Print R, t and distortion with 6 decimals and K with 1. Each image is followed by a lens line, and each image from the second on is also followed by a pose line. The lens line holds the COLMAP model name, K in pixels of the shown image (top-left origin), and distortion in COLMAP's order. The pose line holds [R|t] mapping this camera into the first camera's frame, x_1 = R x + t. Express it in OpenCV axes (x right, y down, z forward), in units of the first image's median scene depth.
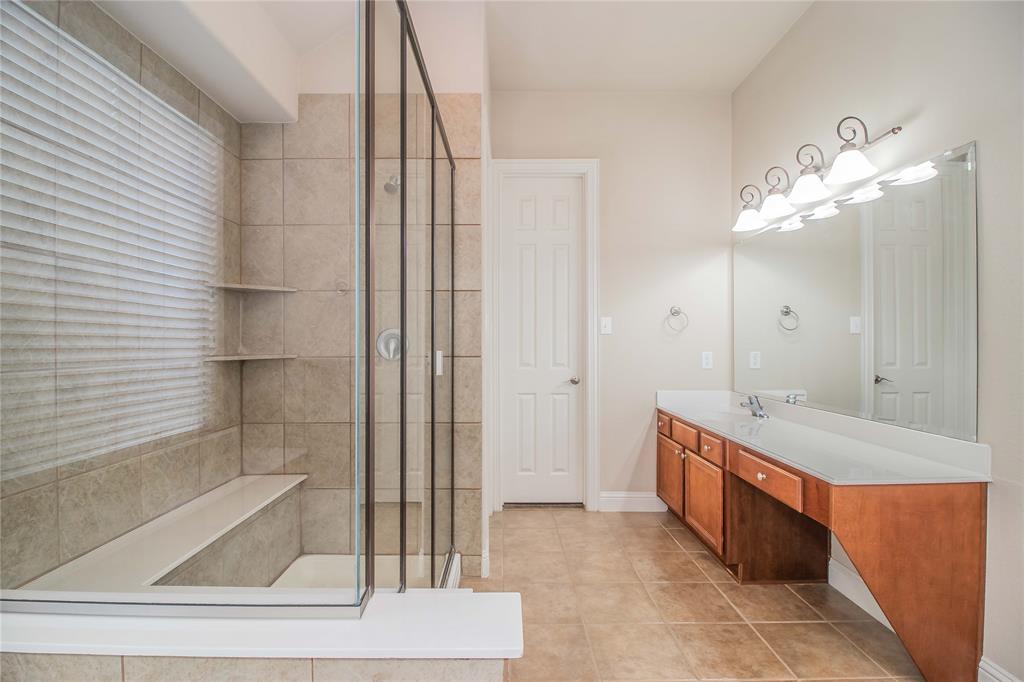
lens RADIAL K [[479.7, 0, 504.1], [0, 479.7, 342.7], [0, 0, 1]] dist [-0.012775, -0.000367]
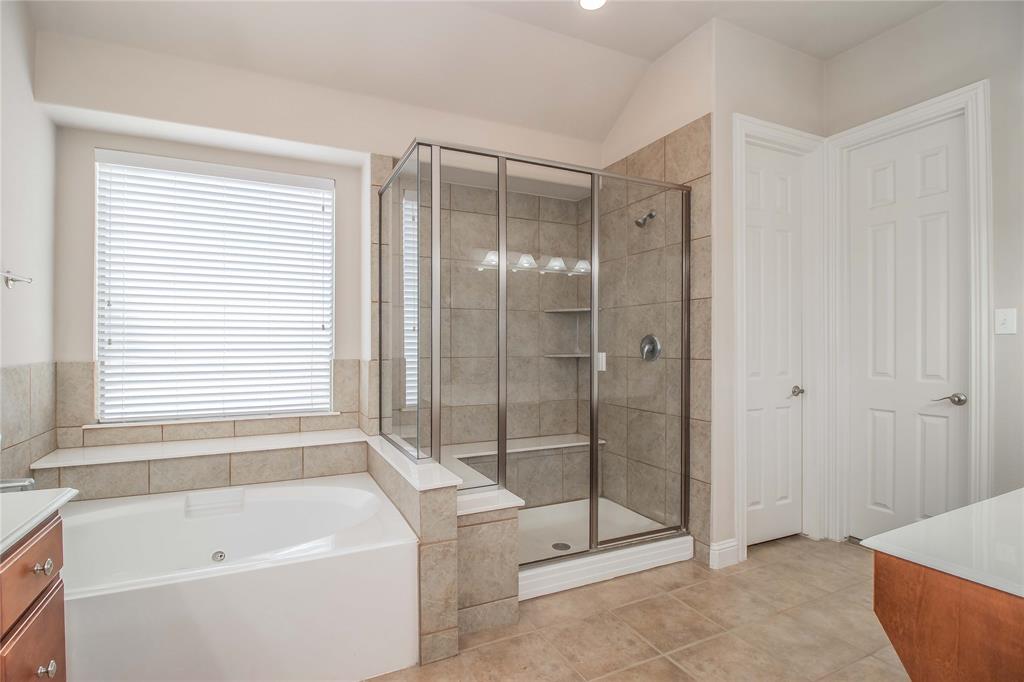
lens RADIAL K [[479.7, 0, 504.1], [0, 479.7, 342.7], [0, 0, 1]] dist [-0.012775, -0.000367]
pose [[0.439335, -0.003137, -0.898318, 0.704860], [-0.000765, 0.999992, -0.003866, -0.004278], [0.898323, 0.002385, 0.439329, 0.119776]]
